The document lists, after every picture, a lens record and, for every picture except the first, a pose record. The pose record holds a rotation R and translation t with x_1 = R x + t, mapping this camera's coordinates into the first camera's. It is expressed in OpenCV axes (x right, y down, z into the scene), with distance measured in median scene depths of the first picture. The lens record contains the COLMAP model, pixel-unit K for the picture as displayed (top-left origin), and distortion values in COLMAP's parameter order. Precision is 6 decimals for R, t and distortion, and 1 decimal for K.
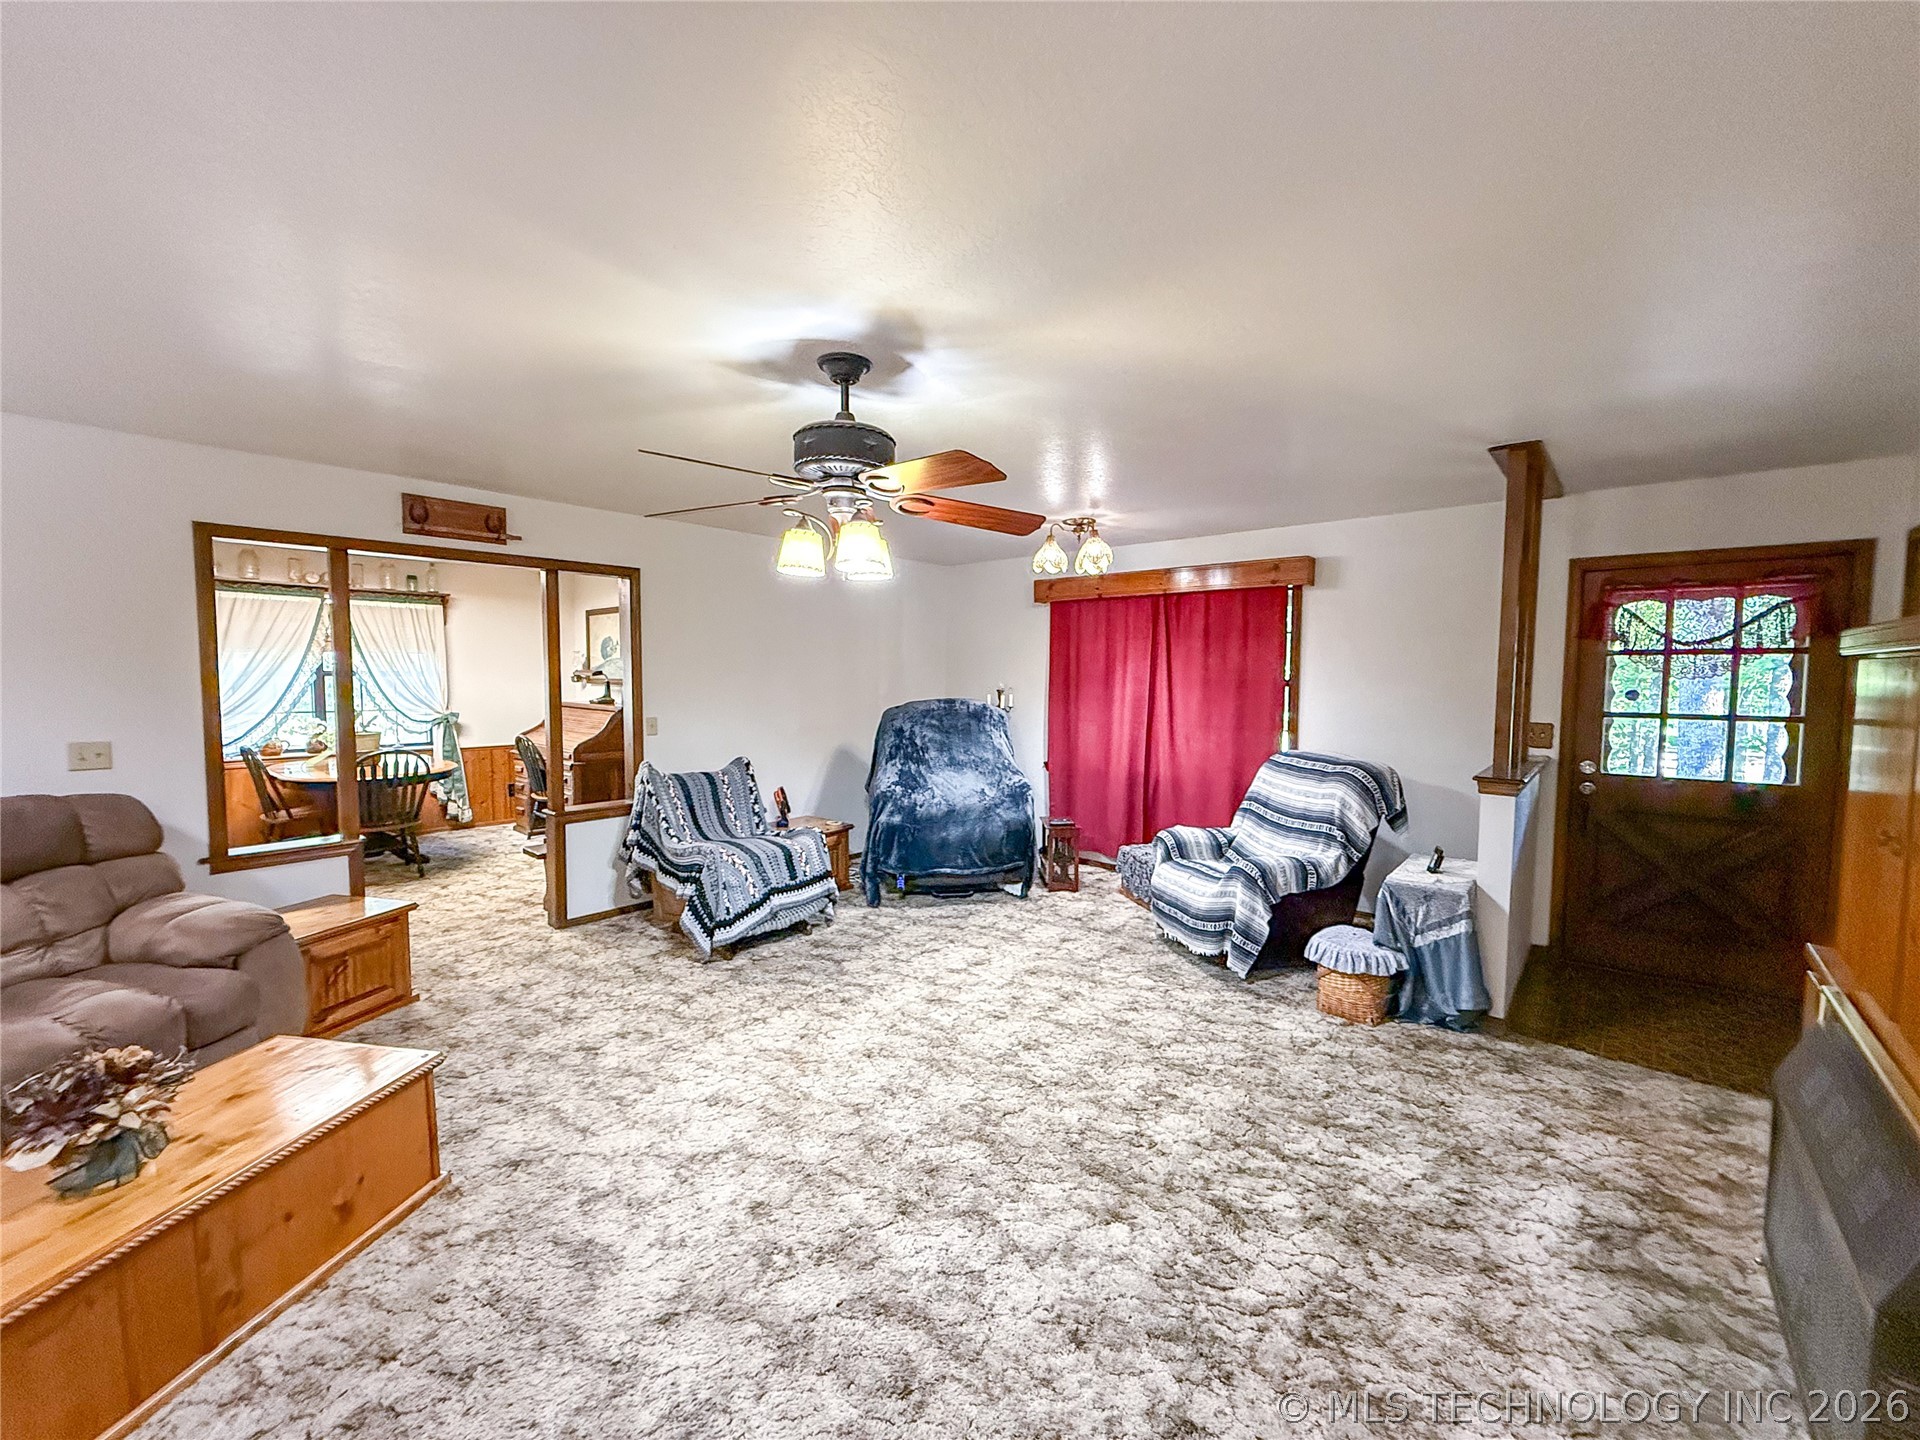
lens RADIAL K [[762.5, 0, 958.1], [0, 762.5, 718.5], [0, 0, 1]] dist [-0.001833, 0.000076]
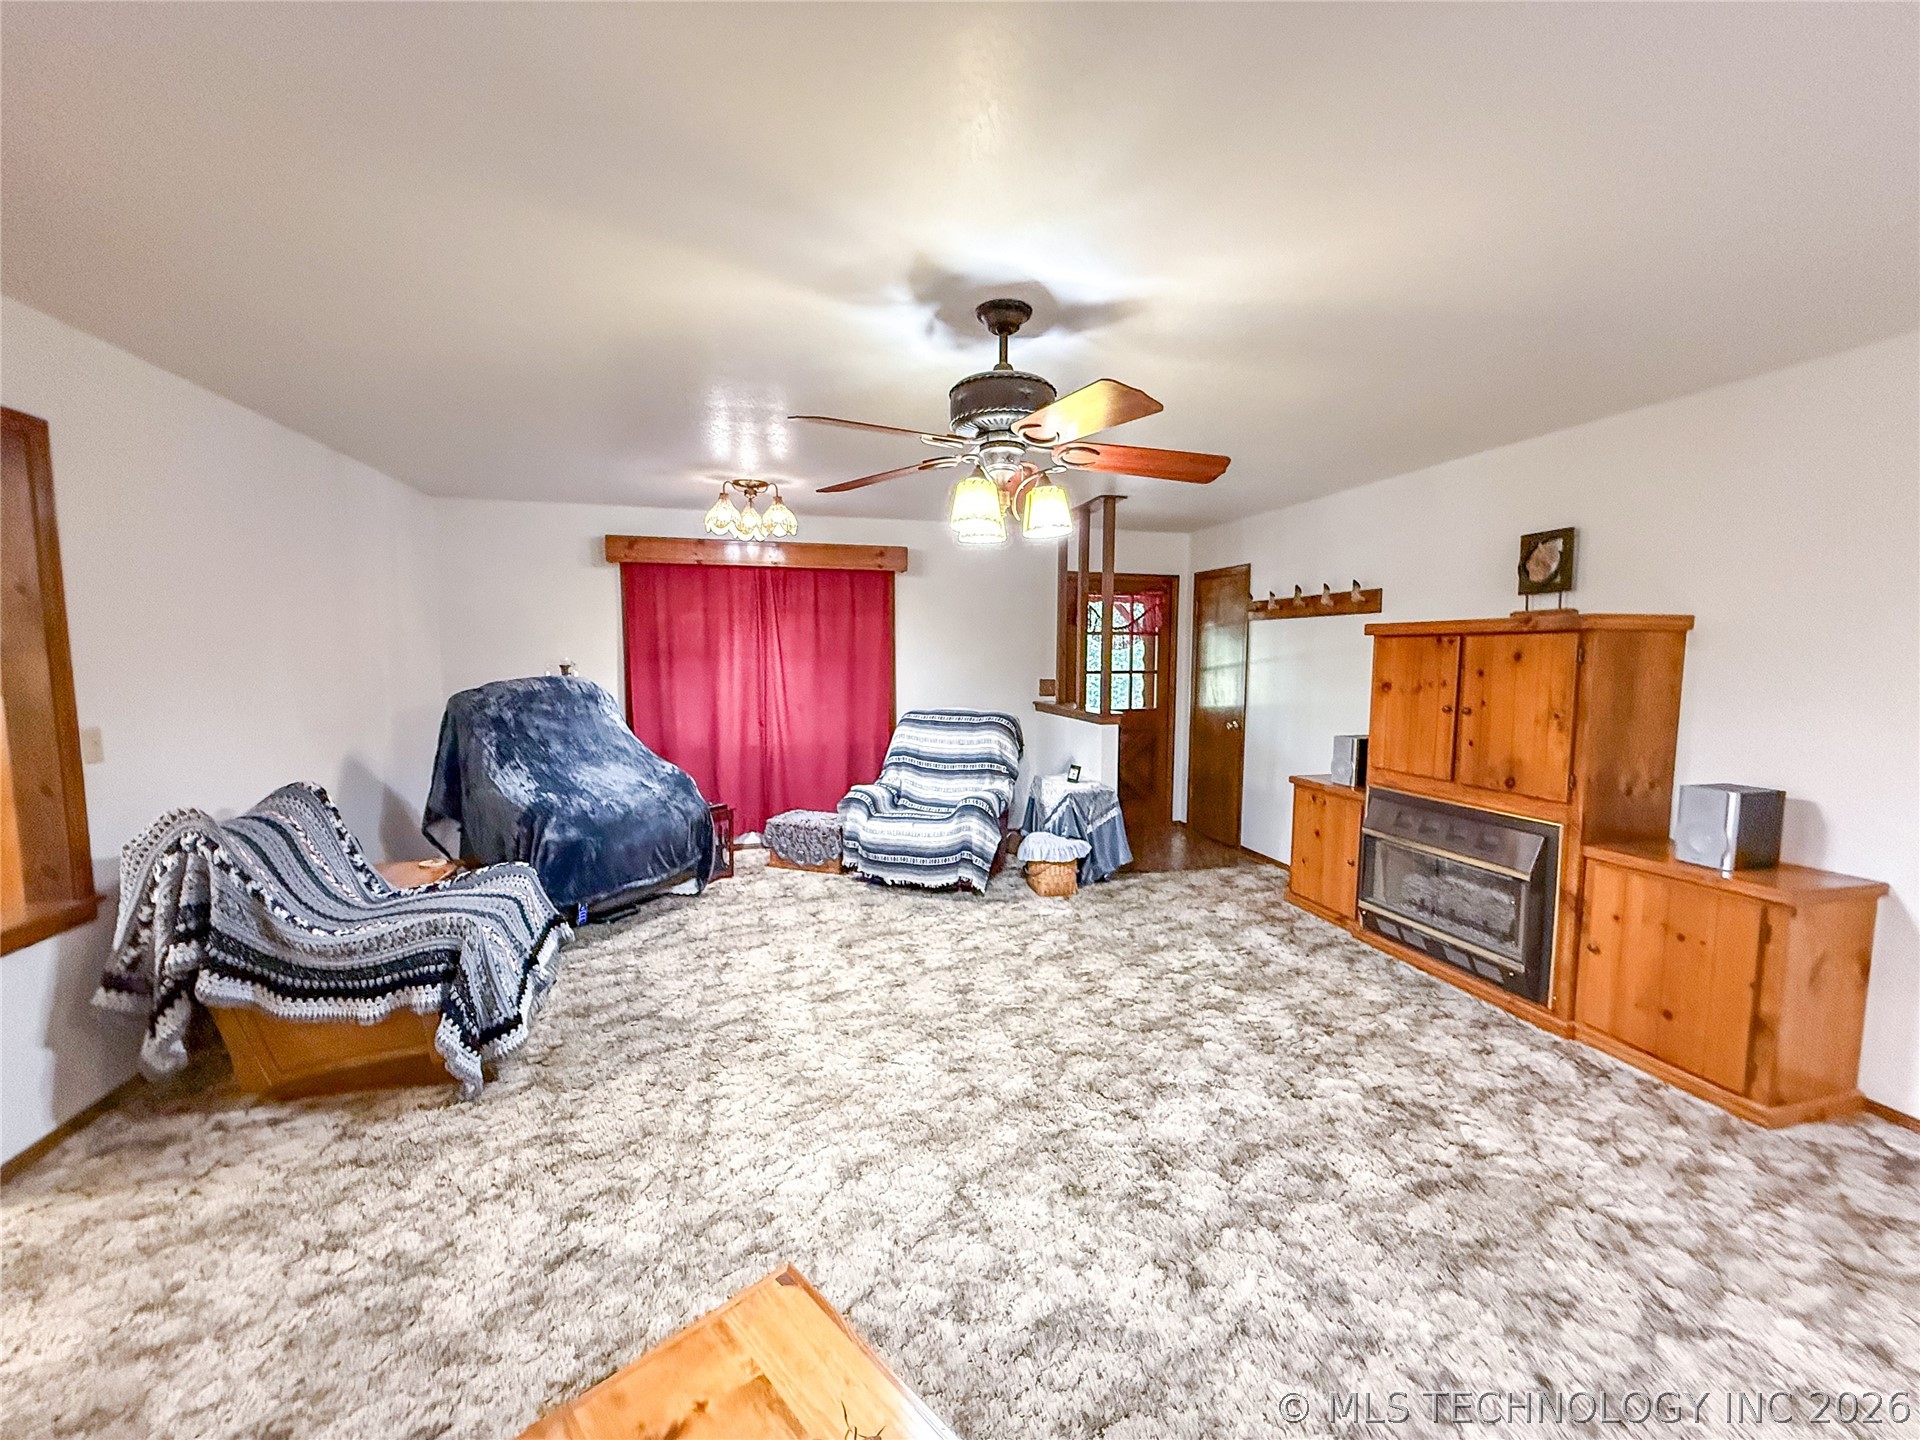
lens RADIAL K [[761.7, 0, 960.0], [0, 761.7, 720.0], [0, 0, 1]] dist [0.000504, 0.000081]
pose [[0.571000, -0.074127, 0.817597, -0.587867], [0.047165, 0.997232, 0.057474, -0.009711], [-0.819594, 0.005745, 0.572916, 0.299280]]
